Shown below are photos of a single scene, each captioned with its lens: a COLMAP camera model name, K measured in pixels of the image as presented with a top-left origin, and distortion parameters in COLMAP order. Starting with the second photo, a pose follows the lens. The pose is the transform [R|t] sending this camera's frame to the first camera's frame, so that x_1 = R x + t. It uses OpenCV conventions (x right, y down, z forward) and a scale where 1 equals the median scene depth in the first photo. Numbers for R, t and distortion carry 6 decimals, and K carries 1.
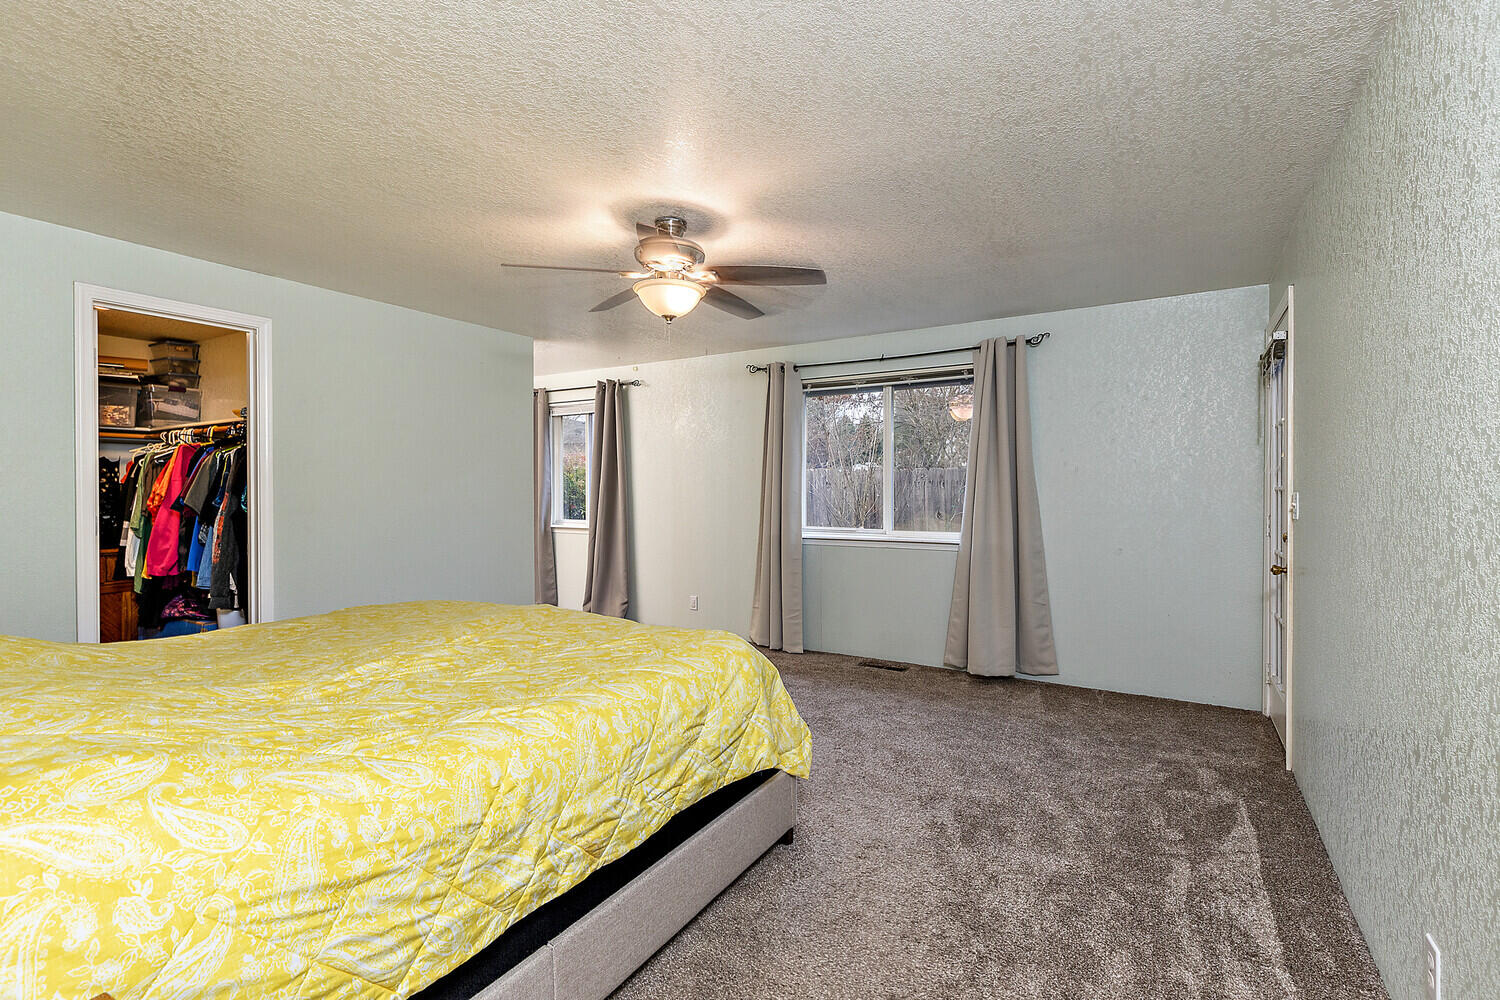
lens RADIAL K [[680.2, 0, 744.4], [0, 680.2, 493.6], [0, 0, 1]] dist [0.004623, 0.000275]
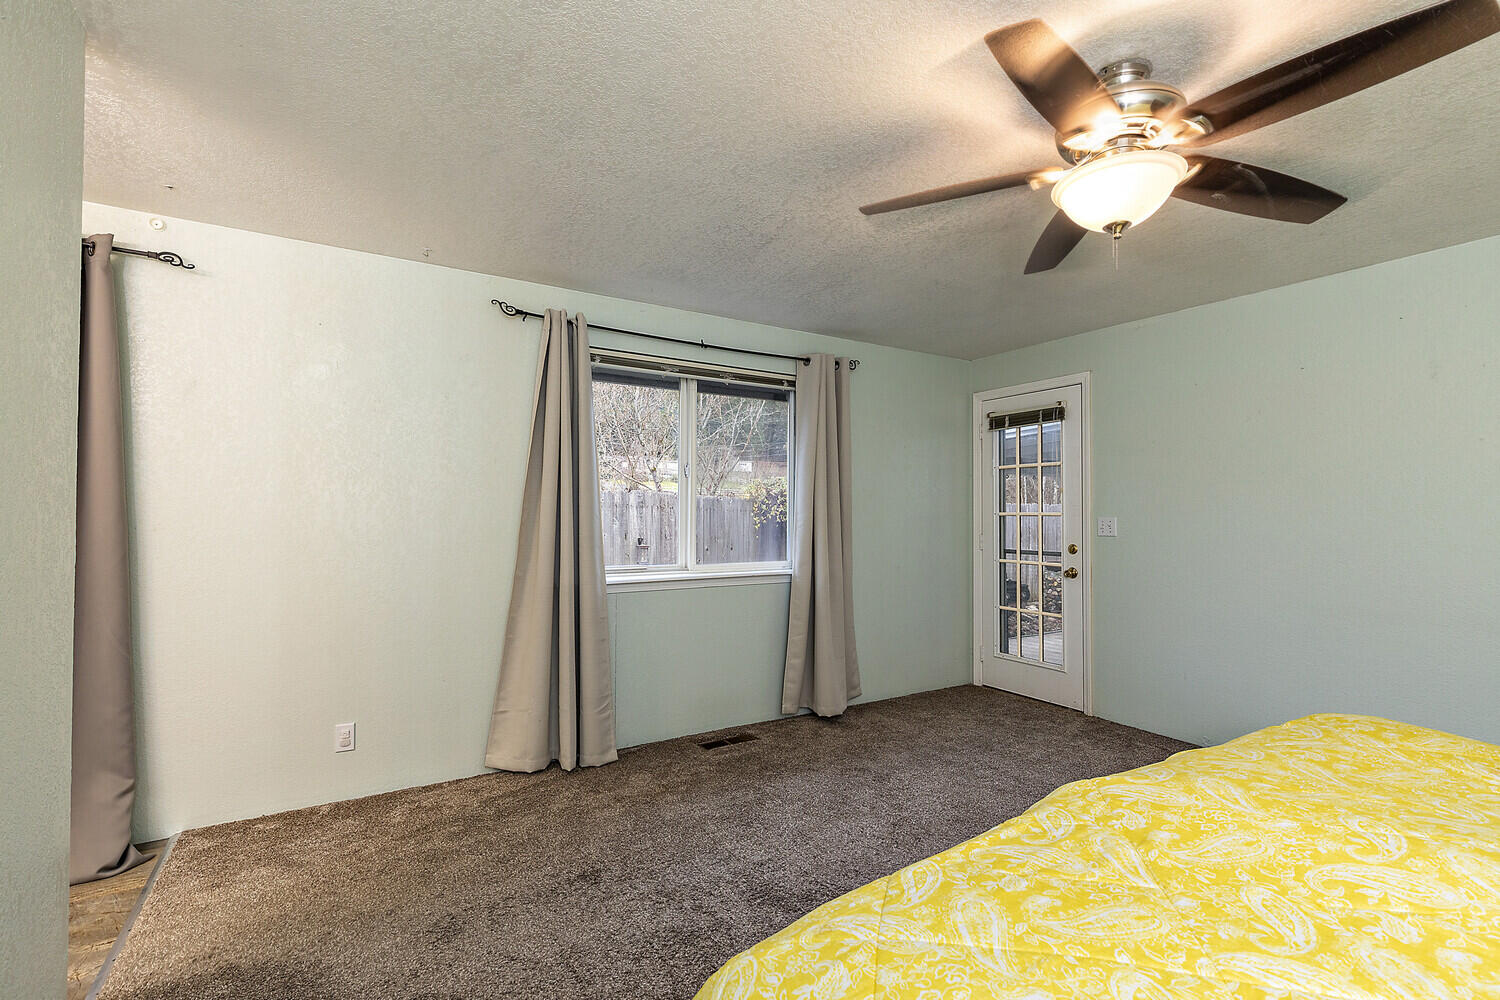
lens RADIAL K [[680.2, 0, 744.4], [0, 680.2, 493.6], [0, 0, 1]] dist [0.004623, 0.000275]
pose [[0.442950, 0.031572, 0.895990, -0.471585], [0.001002, 0.999362, -0.035709, 0.000574], [-0.896546, 0.016716, 0.442635, 0.610251]]
